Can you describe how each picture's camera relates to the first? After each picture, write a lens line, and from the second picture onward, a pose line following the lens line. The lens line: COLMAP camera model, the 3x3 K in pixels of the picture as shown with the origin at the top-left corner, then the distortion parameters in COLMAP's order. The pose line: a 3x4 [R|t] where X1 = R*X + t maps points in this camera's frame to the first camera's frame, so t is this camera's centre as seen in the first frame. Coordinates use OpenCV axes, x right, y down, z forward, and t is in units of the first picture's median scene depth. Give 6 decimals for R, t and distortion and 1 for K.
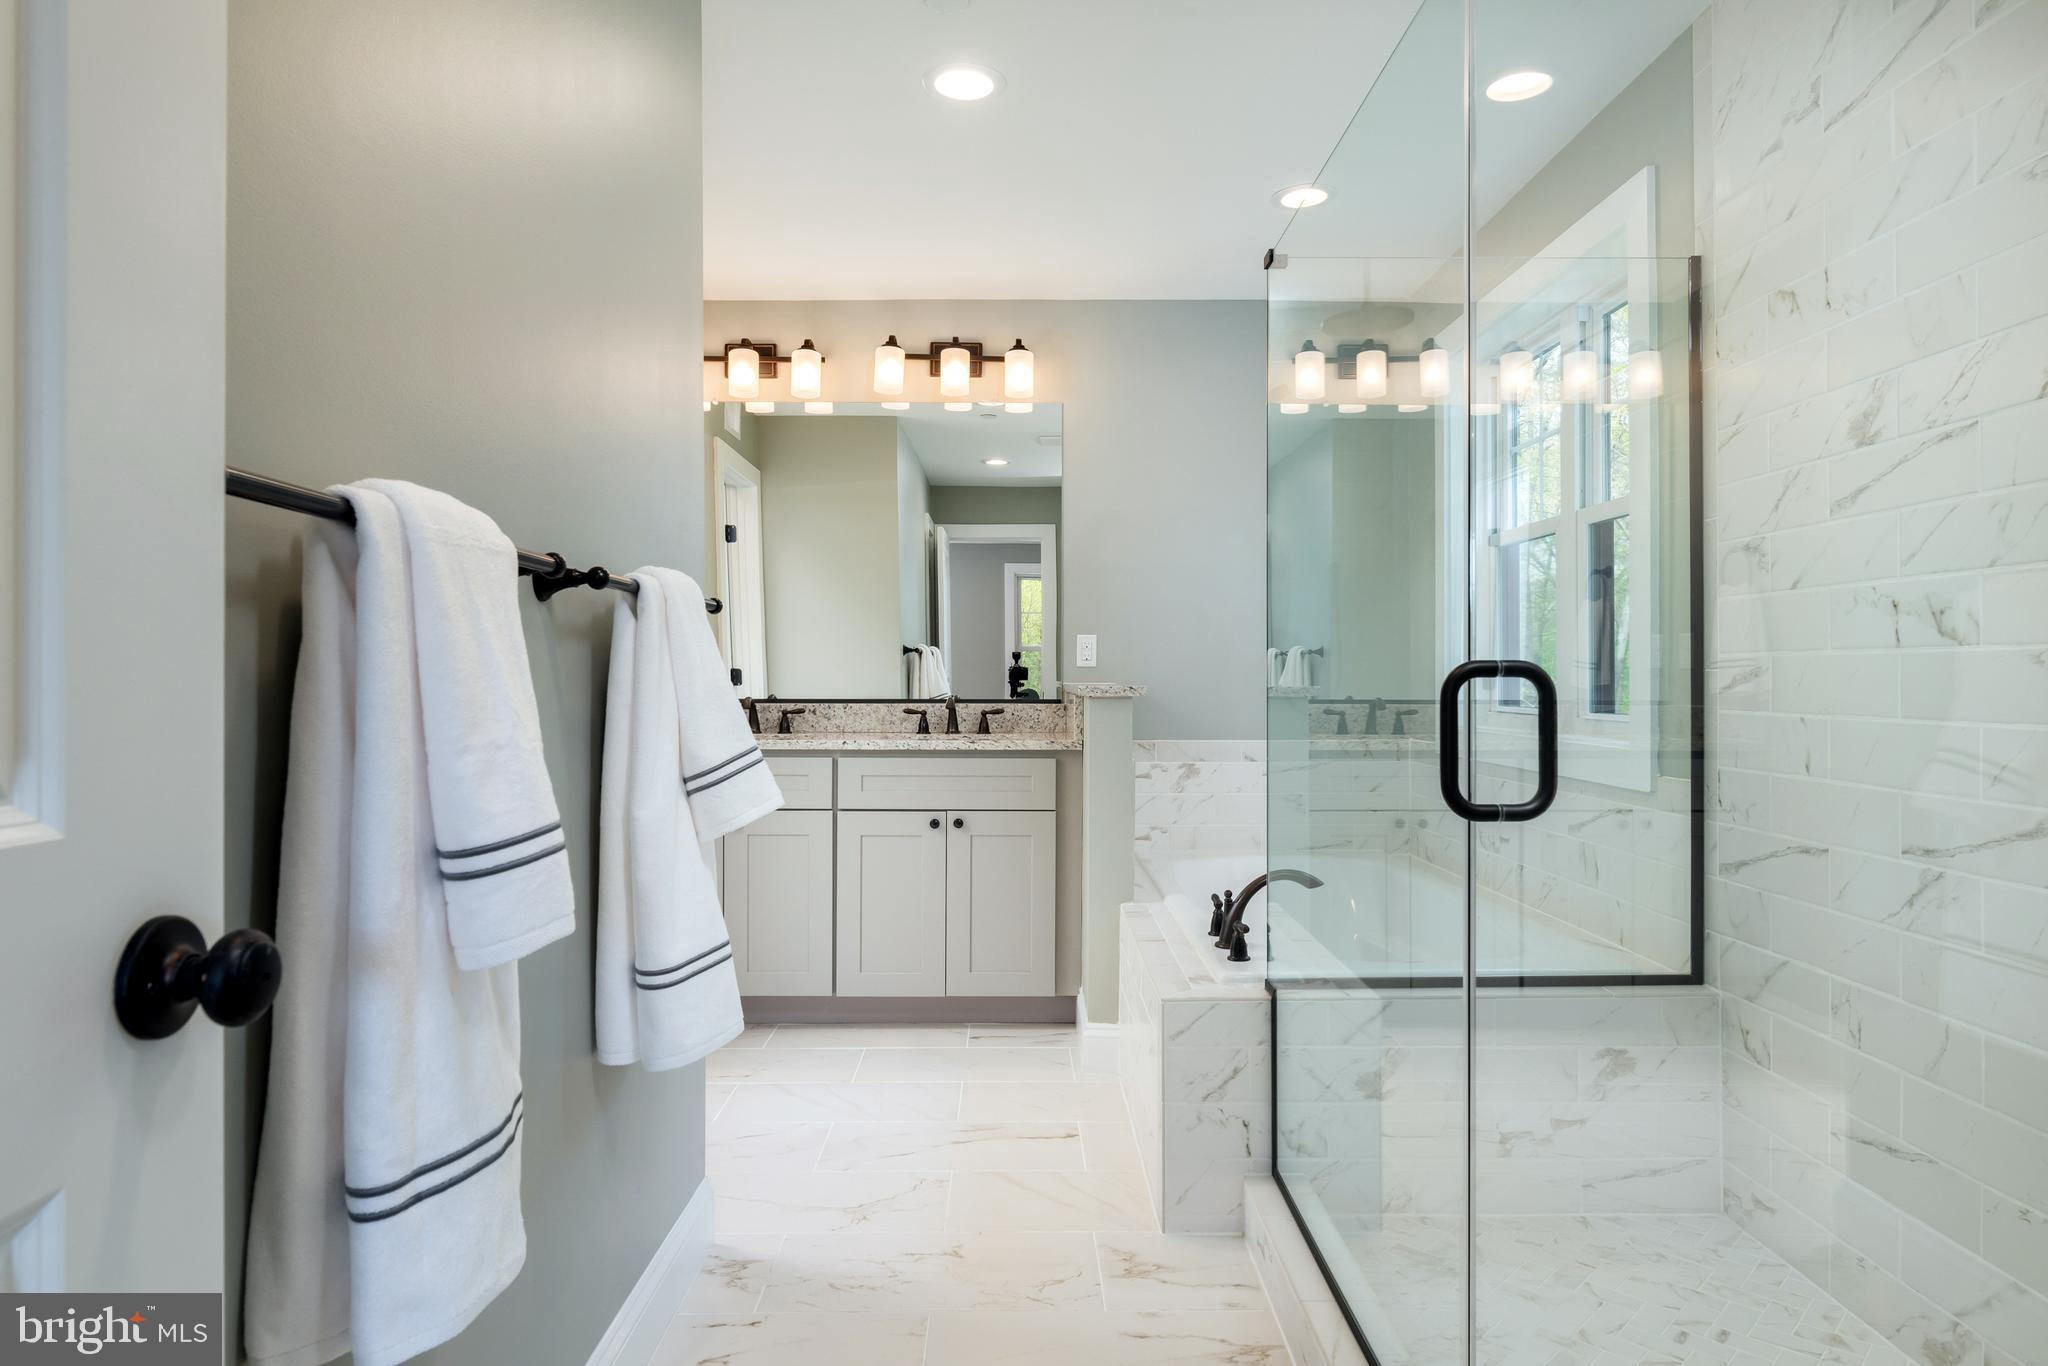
lens RADIAL K [[1270.1, 0, 967.7], [0, 1270.1, 675.9], [0, 0, 1]] dist [0.001991, 0.000520]
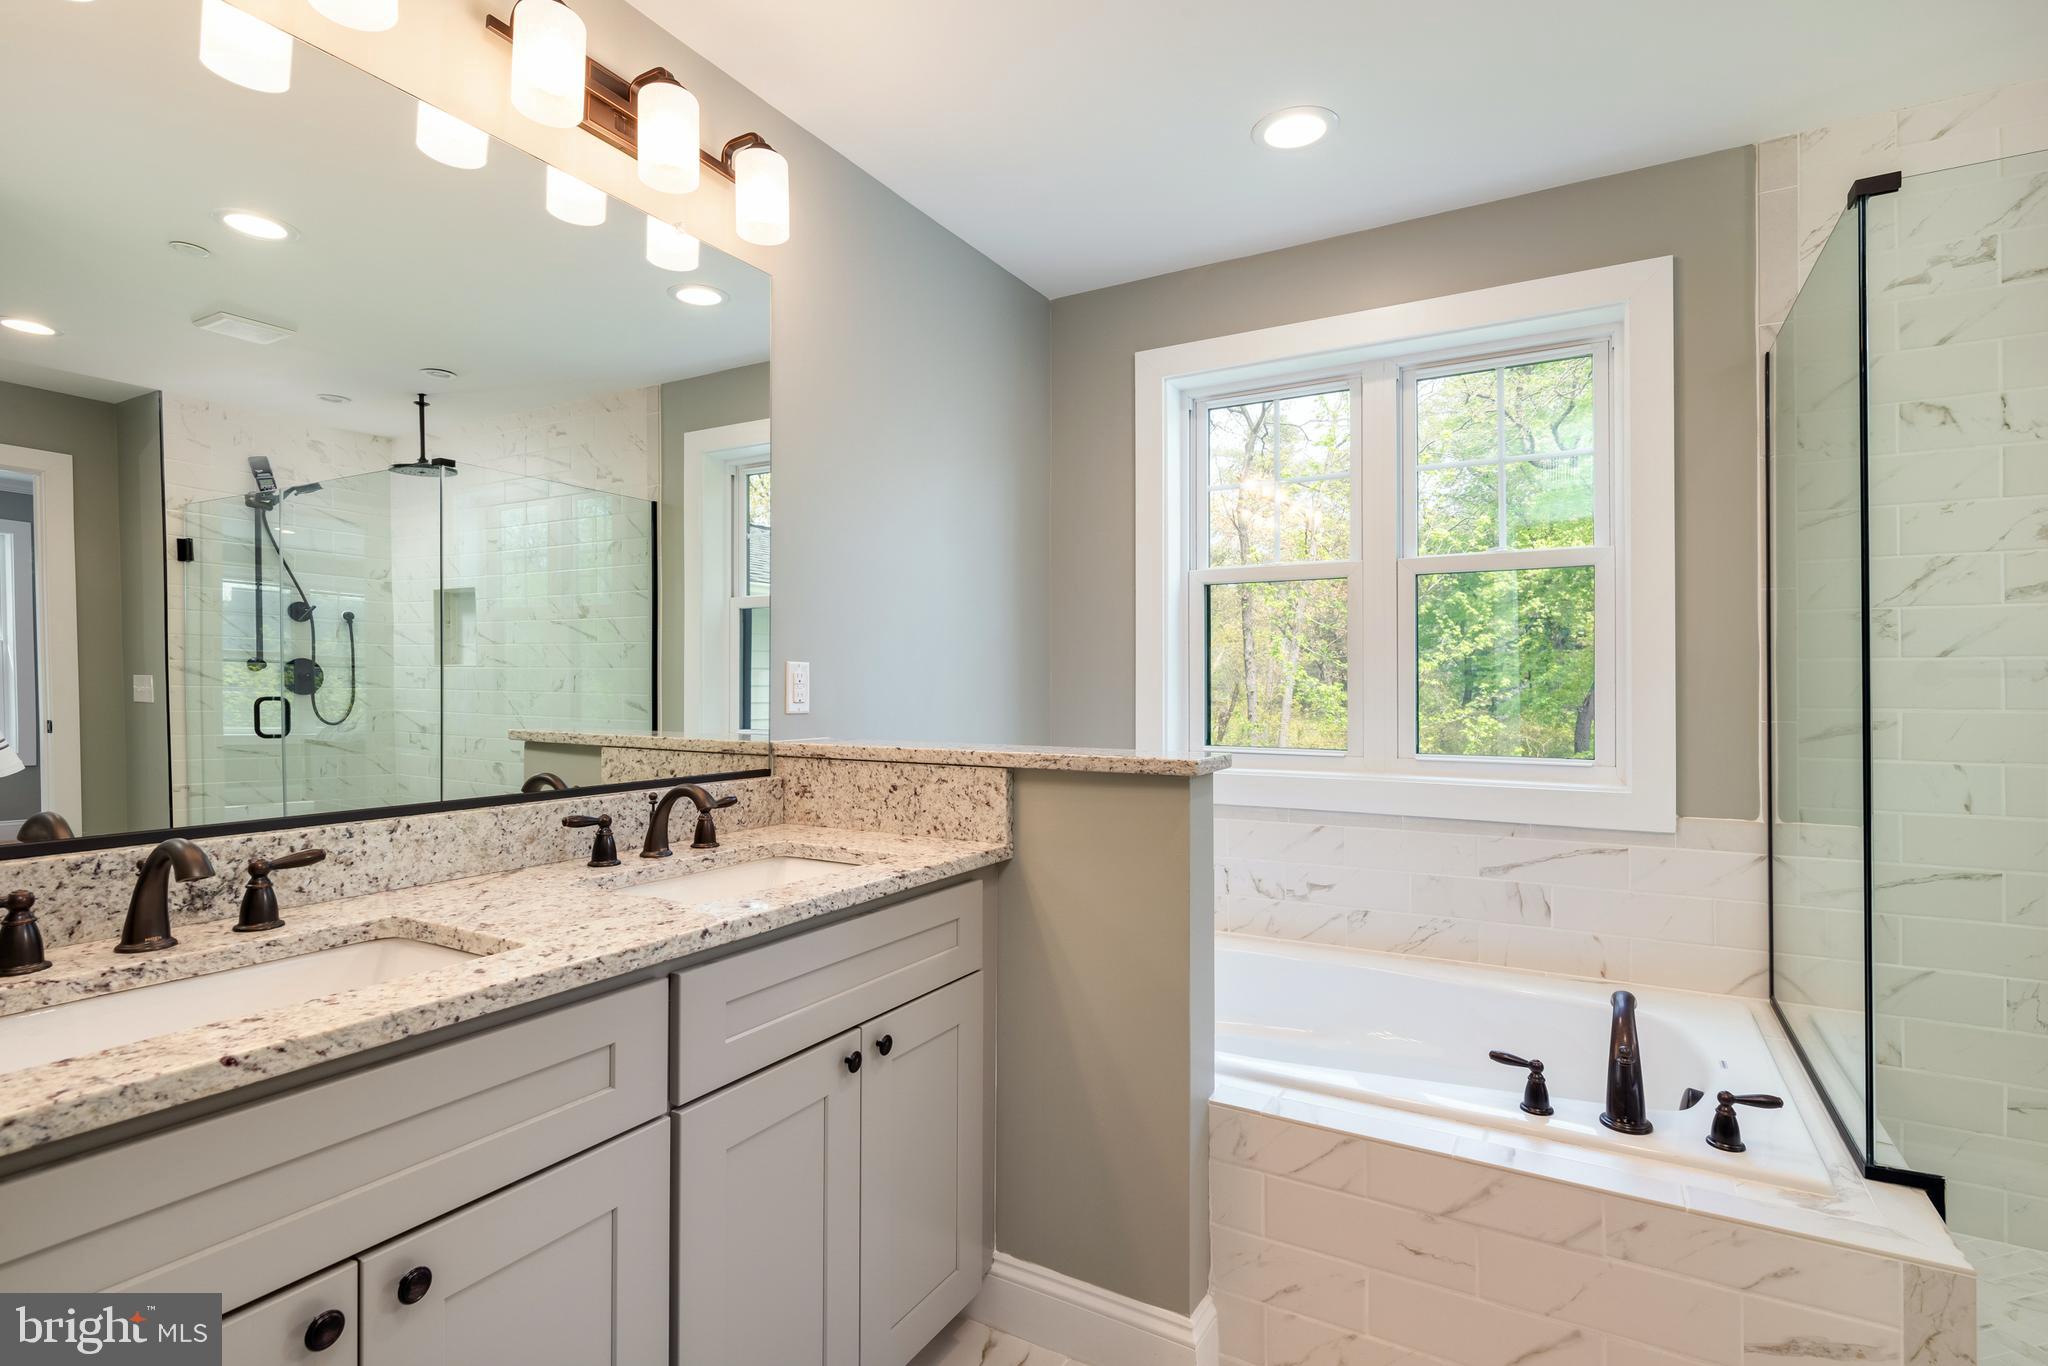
lens RADIAL K [[980.6, 0, 1027.8], [0, 980.6, 677.6], [0, 0, 1]] dist [-0.000603, 0.000195]
pose [[0.458626, 0.008711, 0.888587, -0.523436], [0.000015, 0.999952, -0.009810, -0.037526], [-0.888629, 0.004512, 0.458604, 1.261179]]
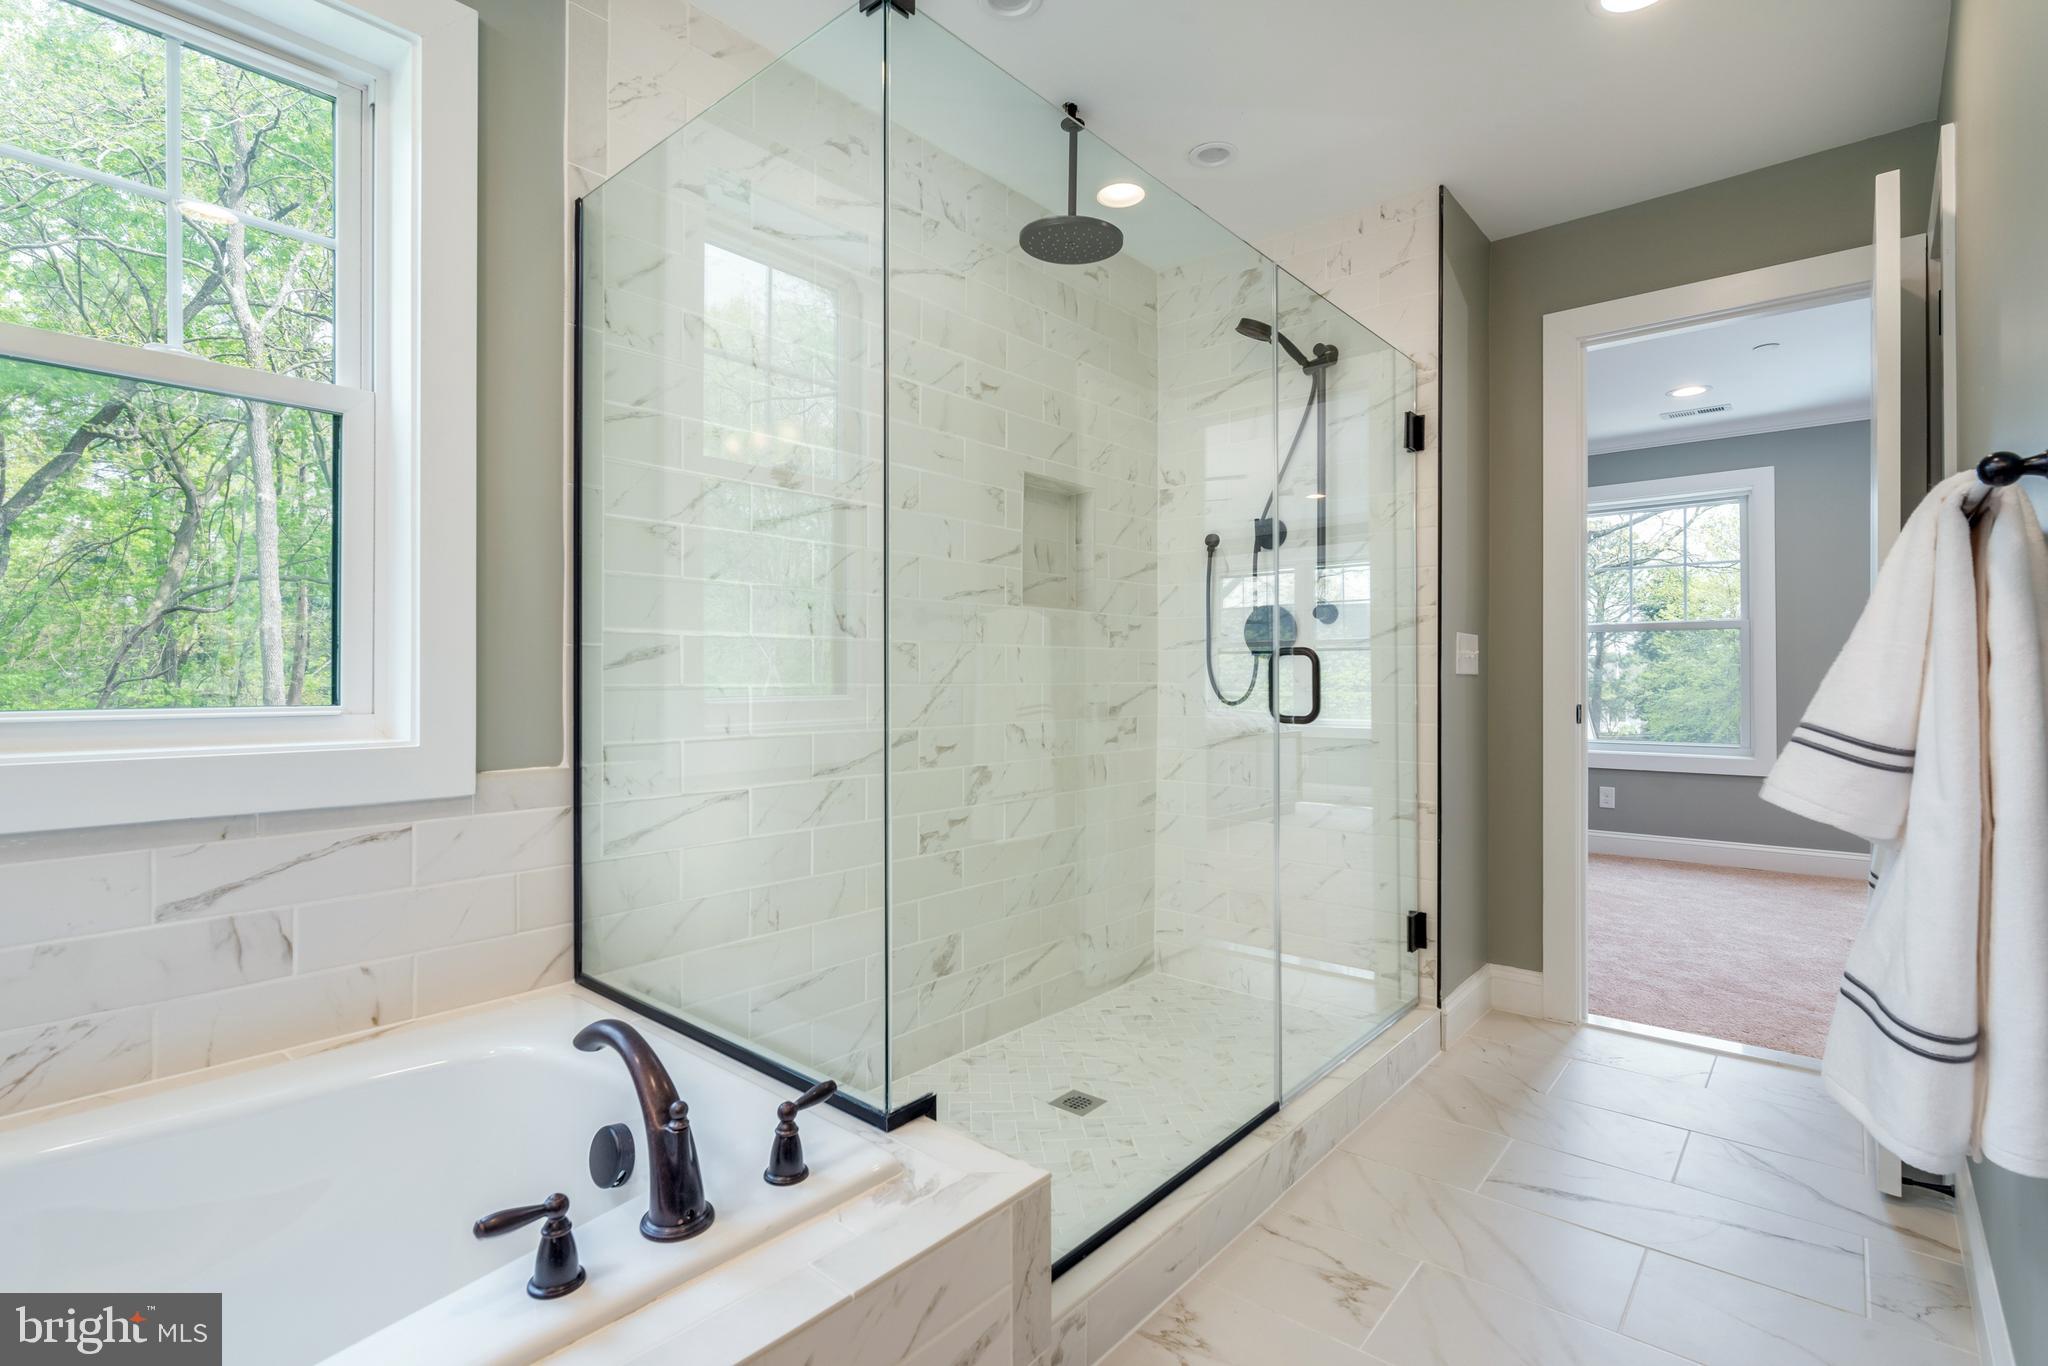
lens RADIAL K [[980.6, 0, 1027.8], [0, 980.6, 677.6], [0, 0, 1]] dist [-0.000603, 0.000195]
pose [[-0.785320, -0.000750, 0.619089, -0.135621], [0.001627, 0.999993, 0.003275, 0.018259], [-0.619087, 0.003579, -0.785314, 1.446313]]
